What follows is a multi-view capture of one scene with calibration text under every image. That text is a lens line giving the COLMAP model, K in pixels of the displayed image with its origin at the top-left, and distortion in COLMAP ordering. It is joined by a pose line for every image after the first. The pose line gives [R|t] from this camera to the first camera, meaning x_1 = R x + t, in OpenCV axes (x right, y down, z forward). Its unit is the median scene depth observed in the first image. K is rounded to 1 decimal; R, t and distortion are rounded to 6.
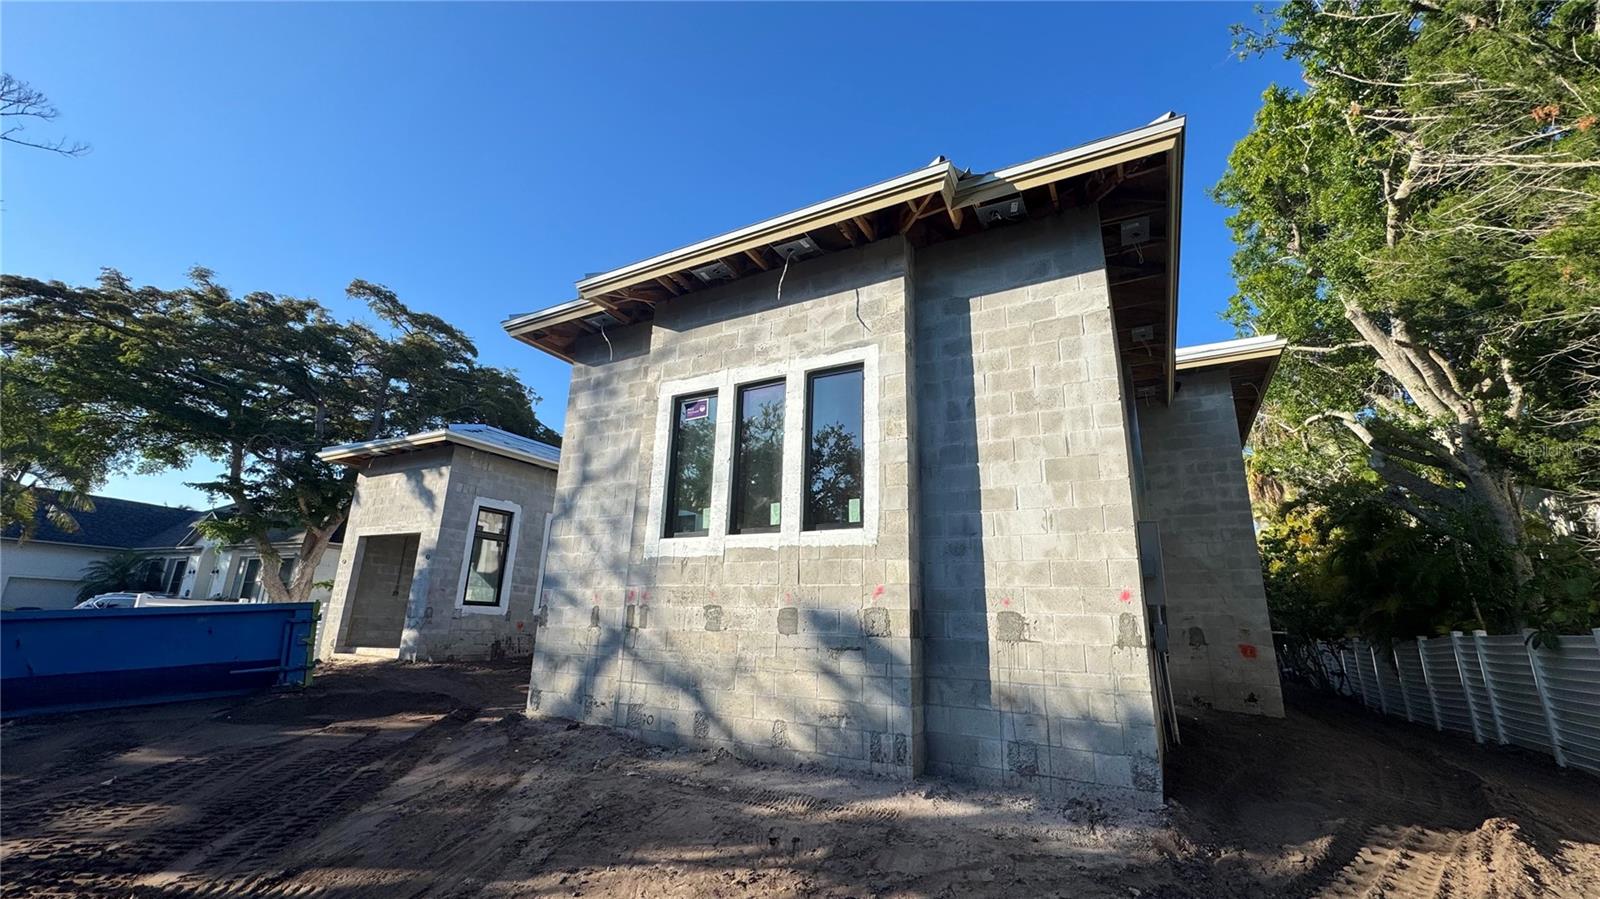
lens RADIAL K [[638.8, 0, 800.0], [0, 638.8, 449.5], [0, 0, 1]] dist [-0.001186, -0.000065]
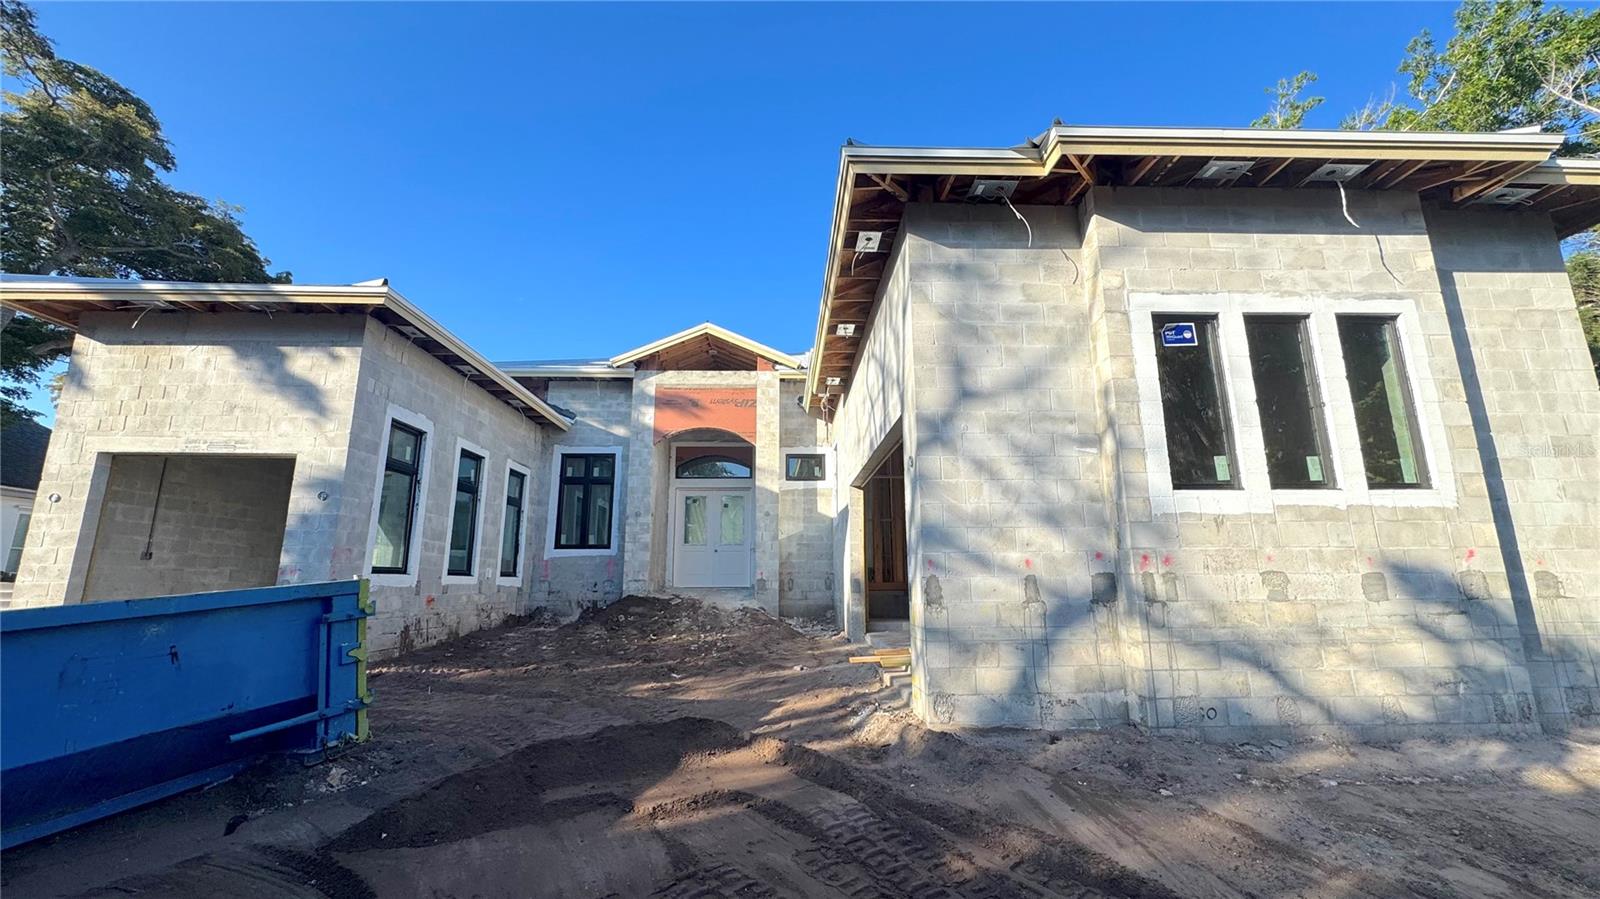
lens RADIAL K [[638.8, 0, 800.0], [0, 638.8, 449.5], [0, 0, 1]] dist [-0.001186, -0.000065]
pose [[0.858751, 0.070830, 0.507473, -1.080701], [-0.108186, 0.993136, 0.044458, 0.109677], [-0.500841, -0.093080, 0.860520, 0.580480]]
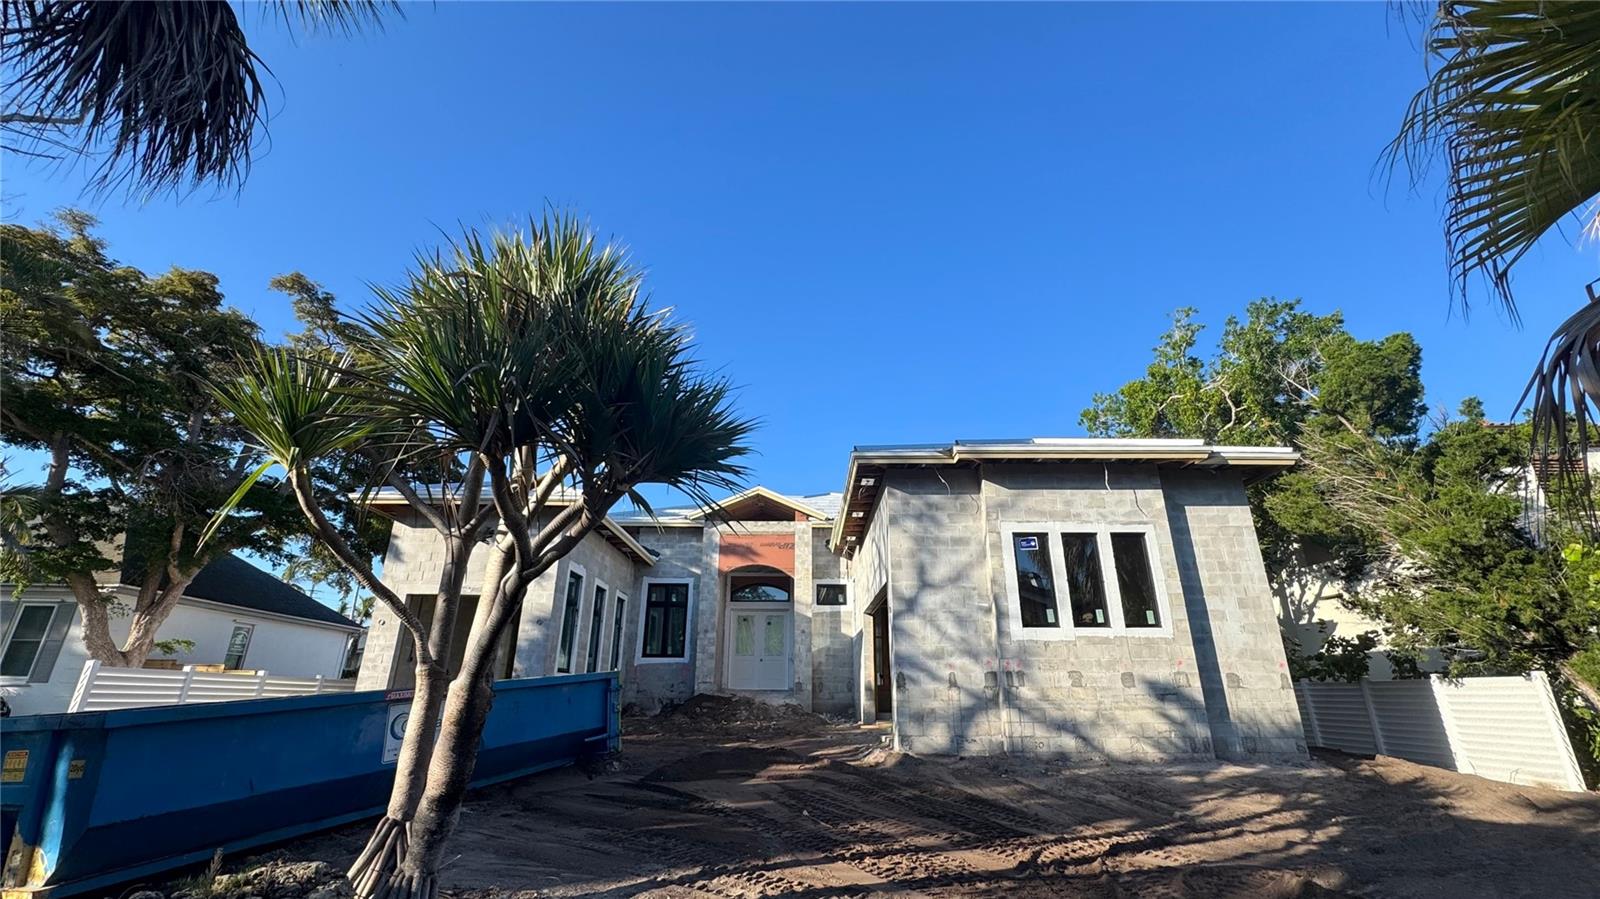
lens RADIAL K [[659.4, 0, 800.0], [0, 659.4, 449.5], [0, 0, 1]] dist [-0.002670, -0.000120]
pose [[0.875214, 0.146523, 0.461011, -1.577833], [-0.109430, 0.988288, -0.106357, -0.062662], [-0.471195, 0.042637, 0.880998, -0.188619]]
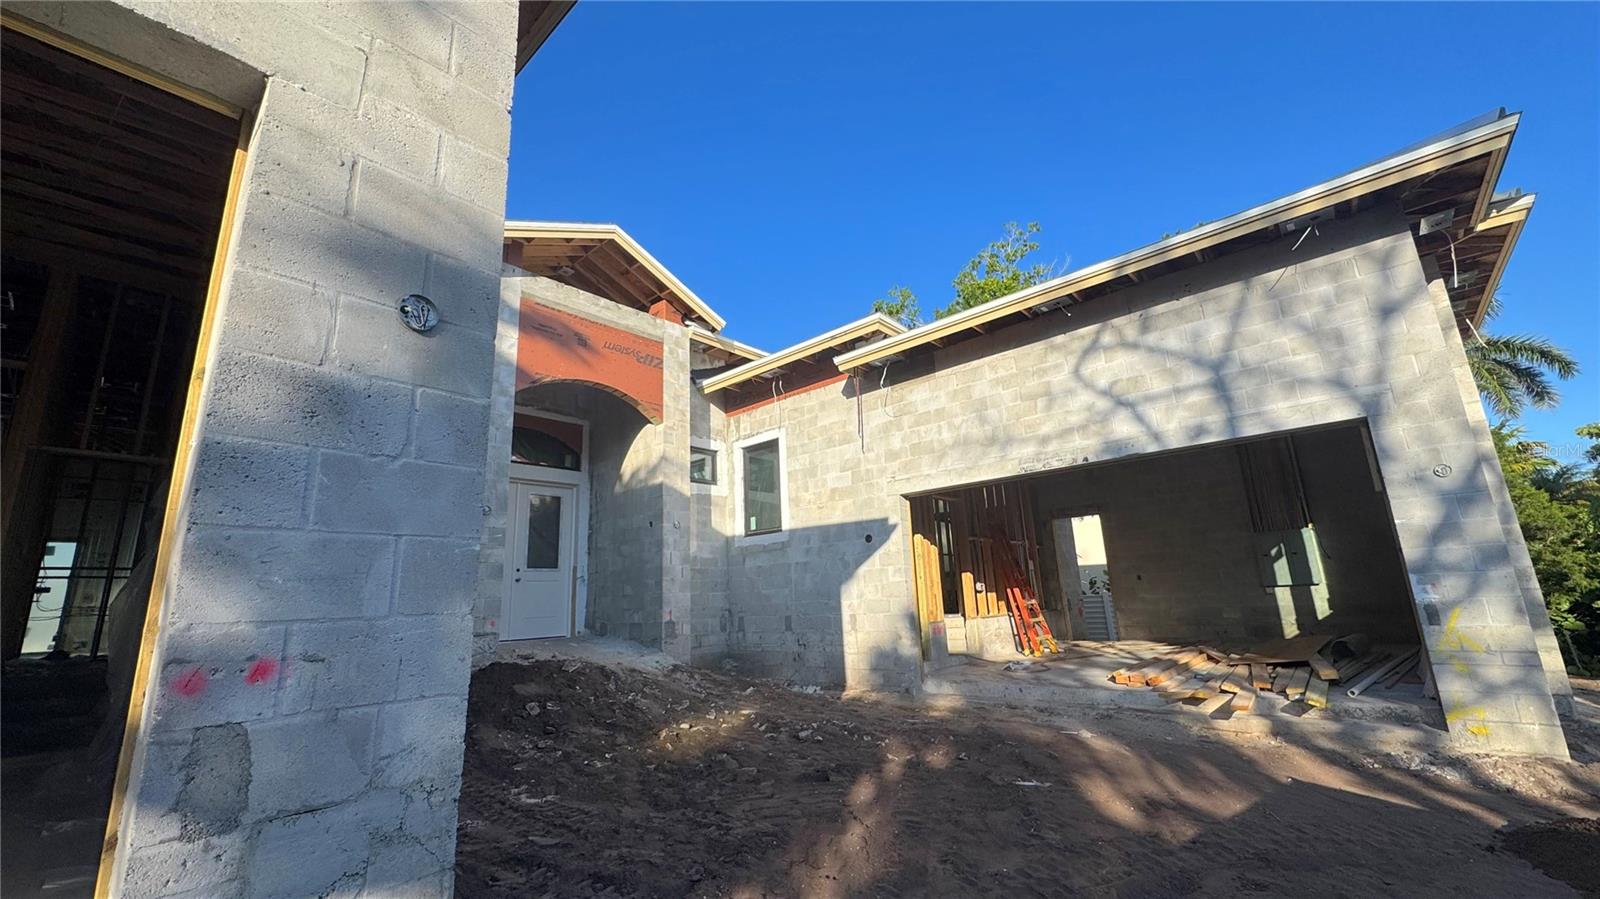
lens RADIAL K [[638.8, 0, 800.0], [0, 638.8, 449.5], [0, 0, 1]] dist [-0.001186, -0.000065]
pose [[0.212919, 0.188124, 0.958788, -1.478534], [-0.210538, 0.967071, -0.142994, 0.427753], [-0.954117, -0.171415, 0.245515, 1.912306]]
